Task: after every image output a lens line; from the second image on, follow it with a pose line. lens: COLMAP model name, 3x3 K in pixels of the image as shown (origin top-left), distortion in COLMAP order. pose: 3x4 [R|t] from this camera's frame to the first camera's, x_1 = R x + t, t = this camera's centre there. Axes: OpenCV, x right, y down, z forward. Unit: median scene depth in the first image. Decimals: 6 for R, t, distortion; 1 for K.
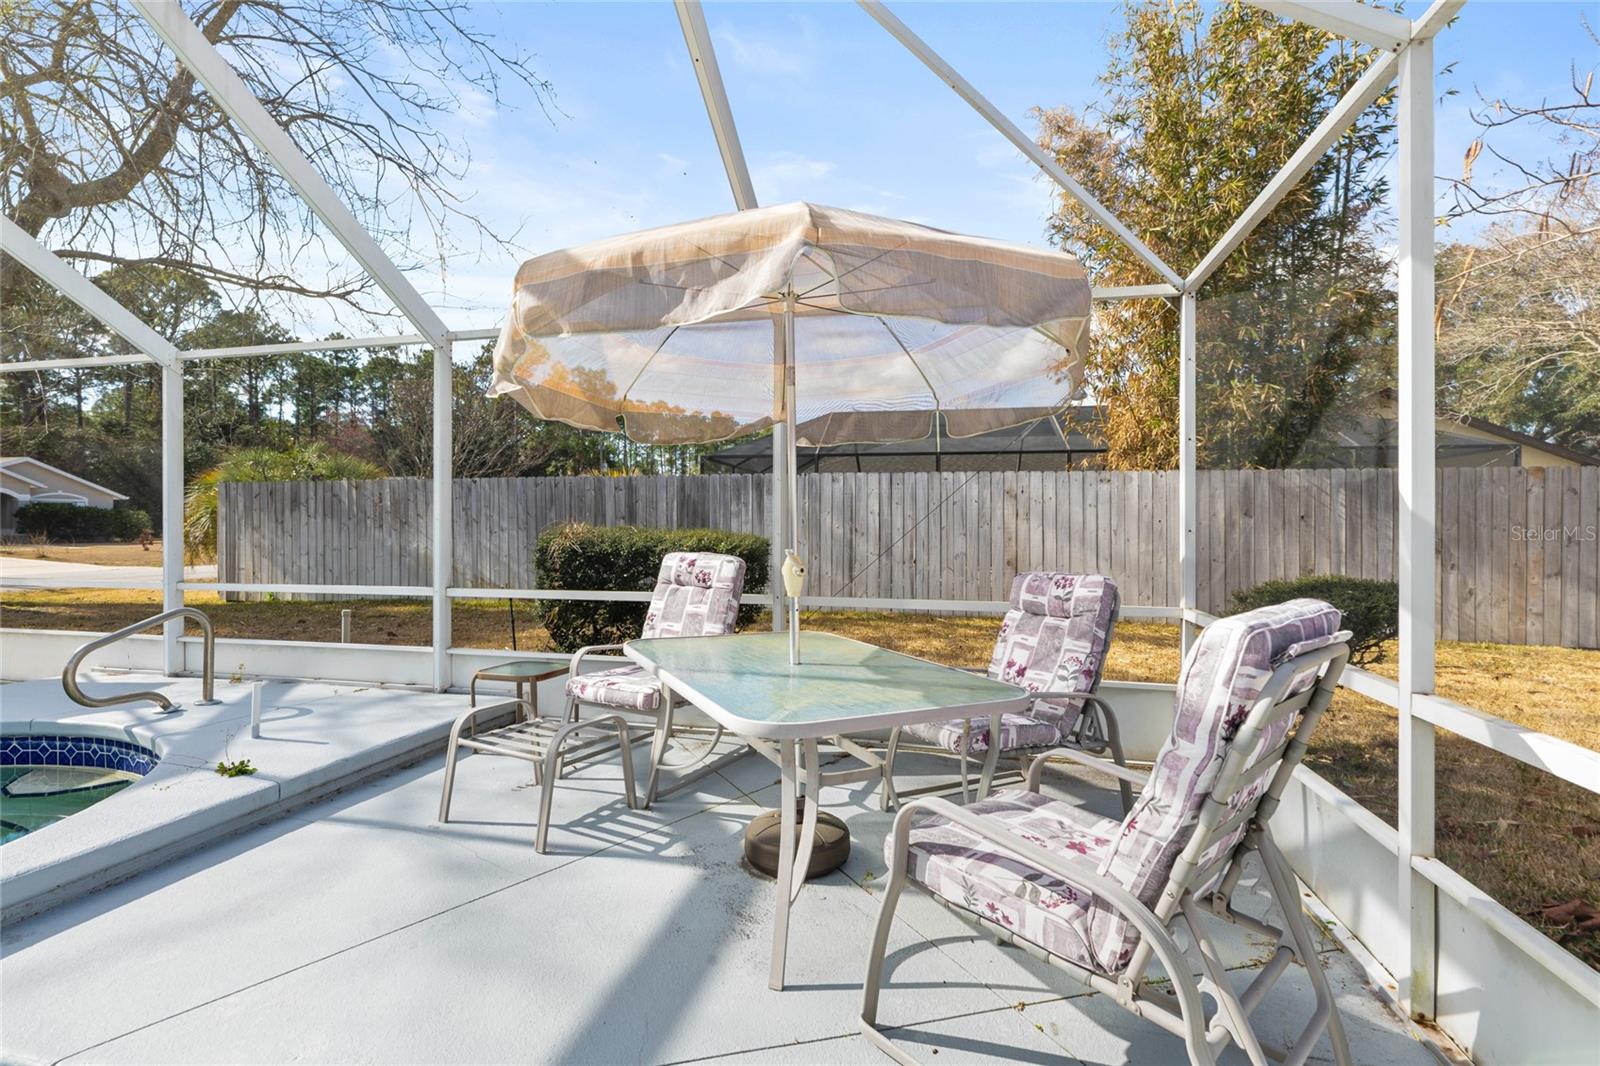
lens RADIAL K [[686.3, 0, 808.0], [0, 686.3, 527.2], [0, 0, 1]] dist [0.002294, -0.000166]
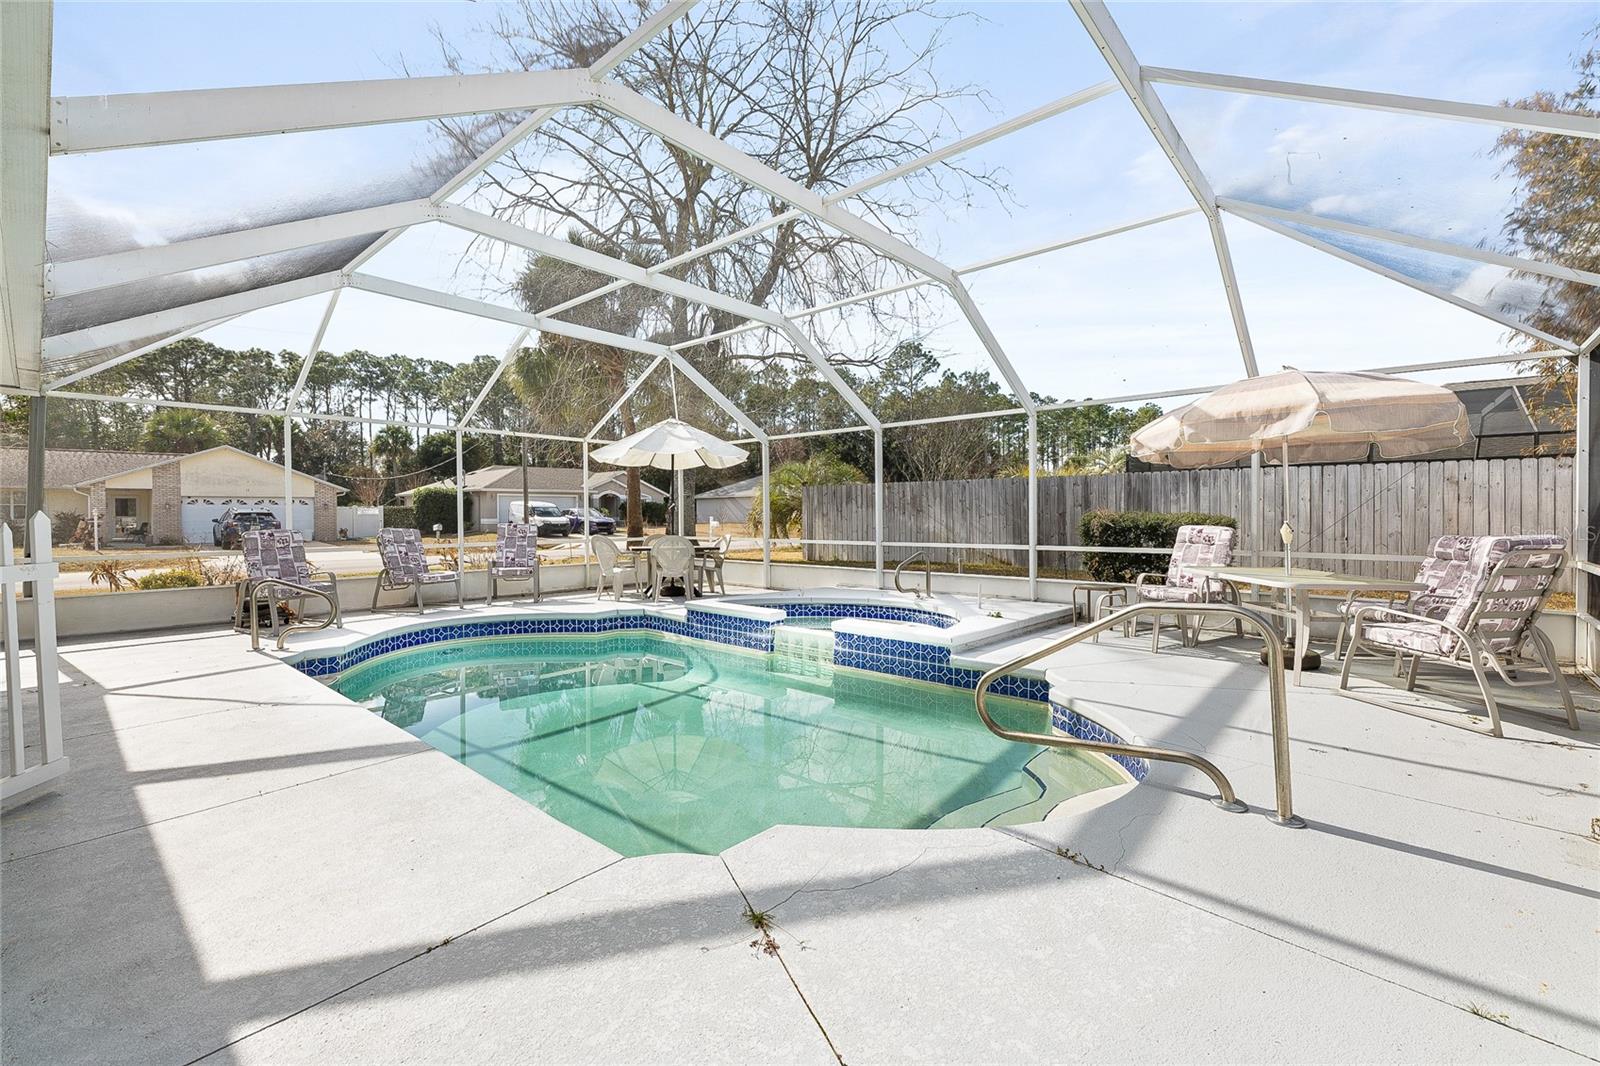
lens RADIAL K [[686.3, 0, 811.1], [0, 686.3, 527.7], [0, 0, 1]] dist [0.002294, -0.000166]
pose [[0.881202, 0.002455, -0.472733, -0.165025], [0.007319, 0.999796, 0.018836, 0.001125], [0.472683, -0.020058, 0.881004, -0.817502]]
